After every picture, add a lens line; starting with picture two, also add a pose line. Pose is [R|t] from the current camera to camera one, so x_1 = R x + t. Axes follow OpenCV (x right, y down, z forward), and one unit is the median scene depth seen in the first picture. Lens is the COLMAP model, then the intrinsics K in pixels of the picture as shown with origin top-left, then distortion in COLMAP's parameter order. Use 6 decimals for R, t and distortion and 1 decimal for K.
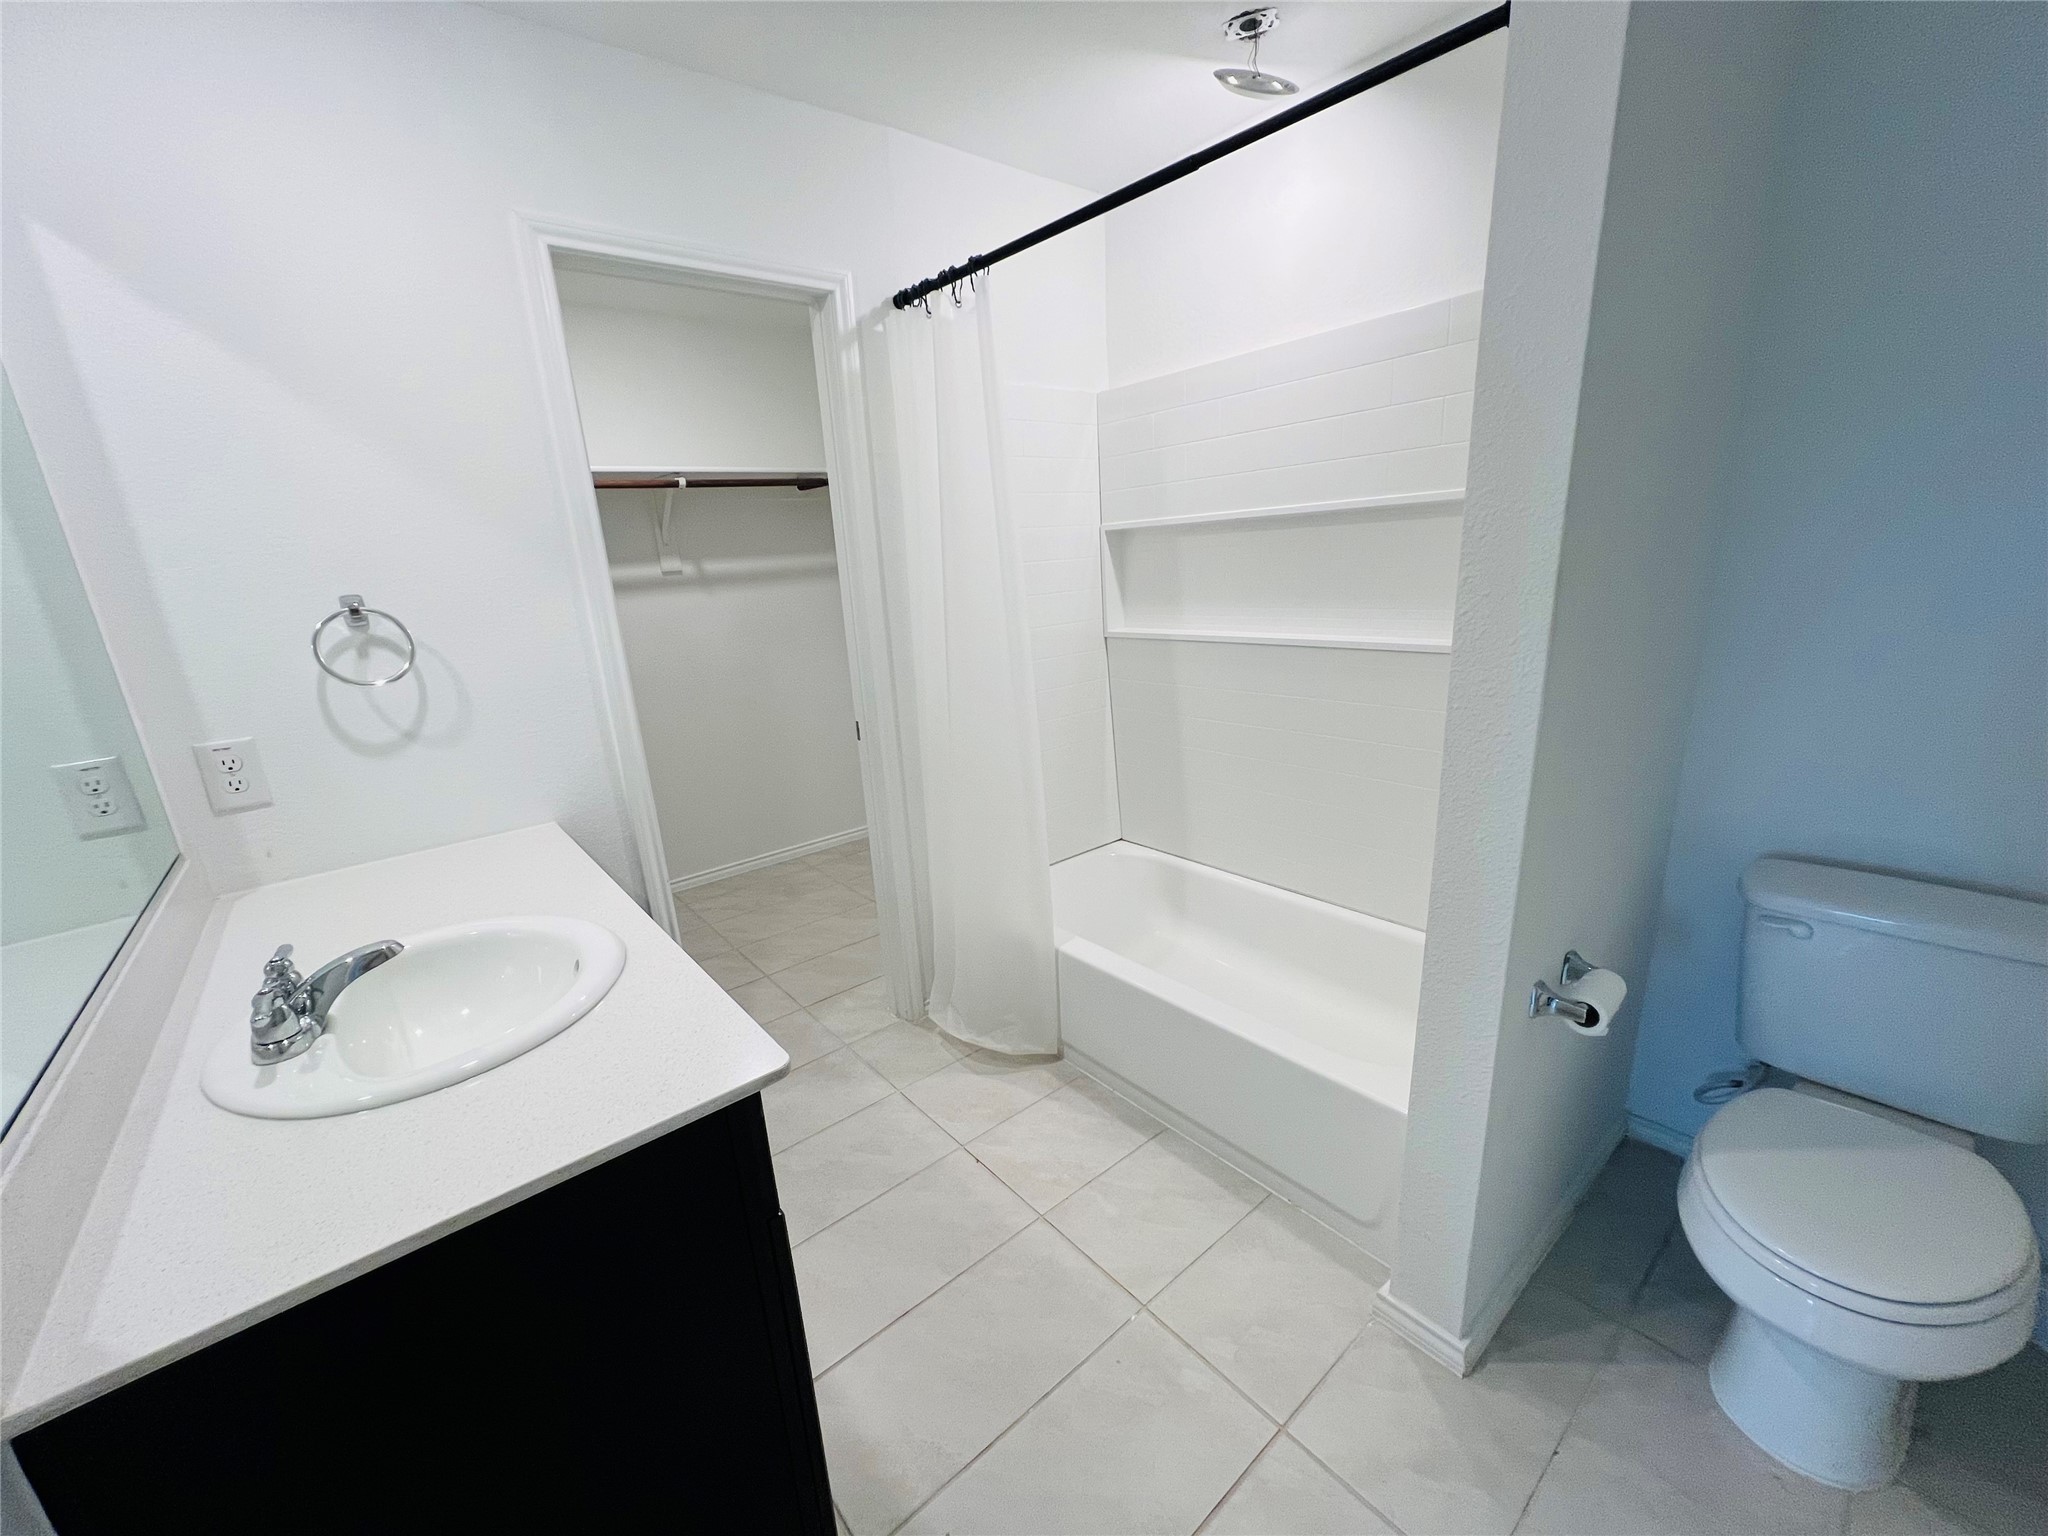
lens RADIAL K [[812.7, 0, 1026.9], [0, 812.7, 769.8], [0, 0, 1]] dist [0.001044, 0.000209]
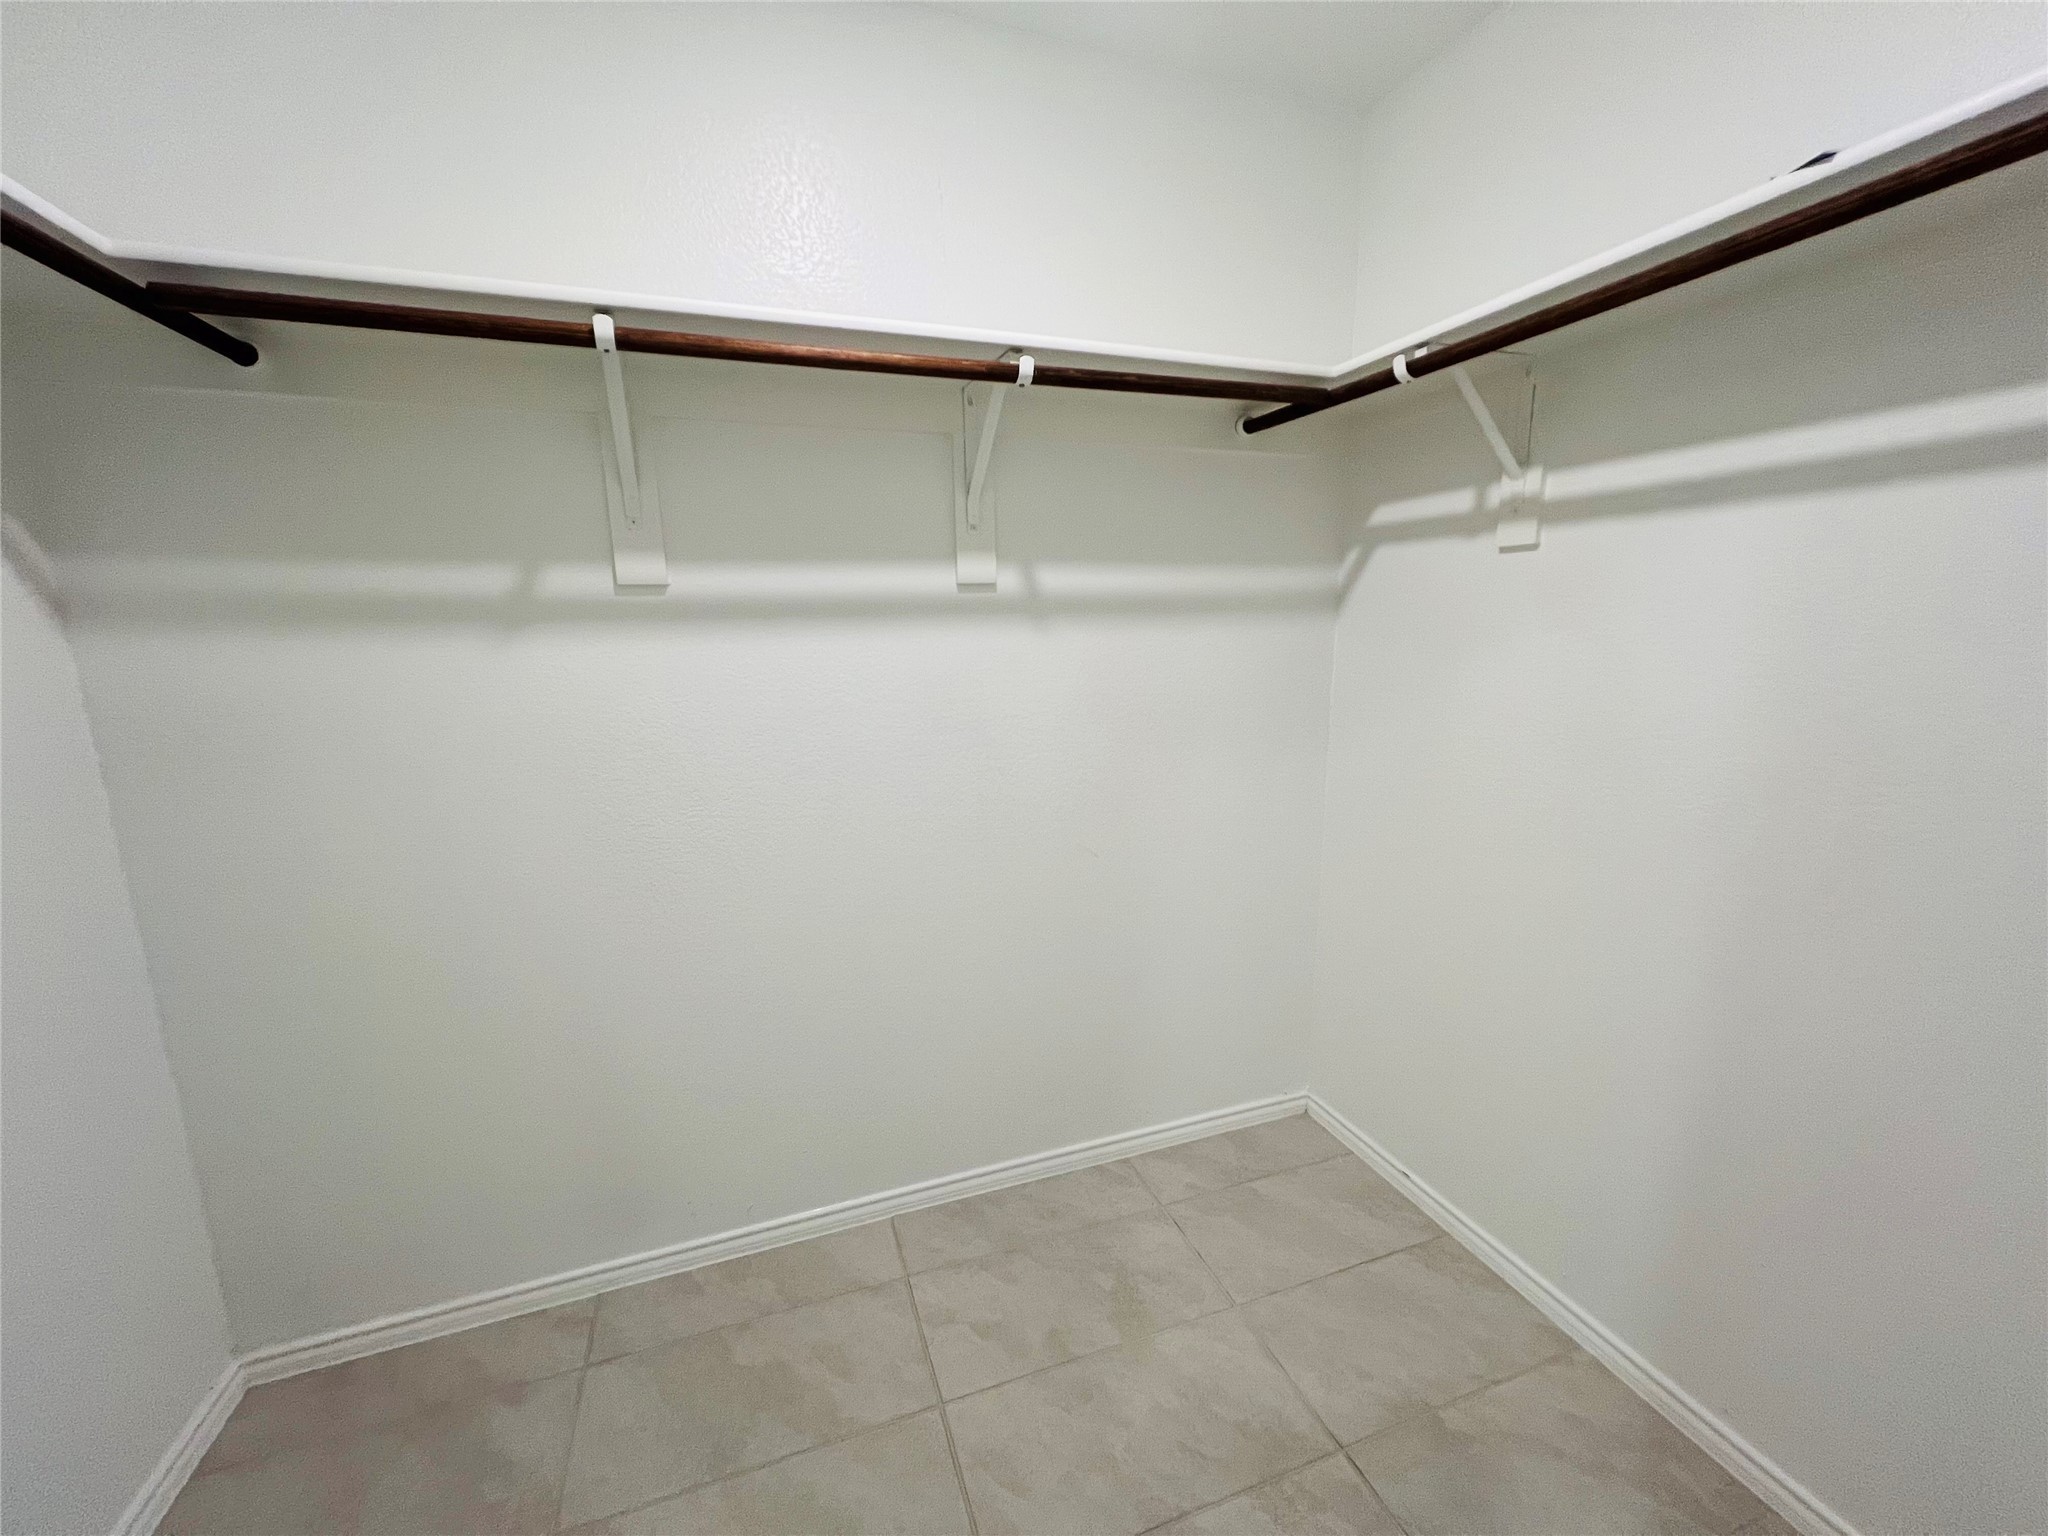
lens RADIAL K [[820.3, 0, 1022.0], [0, 820.3, 765.9], [0, 0, 1]] dist [0.001153, 0.000016]
pose [[0.937847, 0.120497, -0.325459, -0.240002], [-0.134223, 0.990750, -0.019966, -0.130937], [0.320043, 0.062409, 0.945345, 0.555591]]
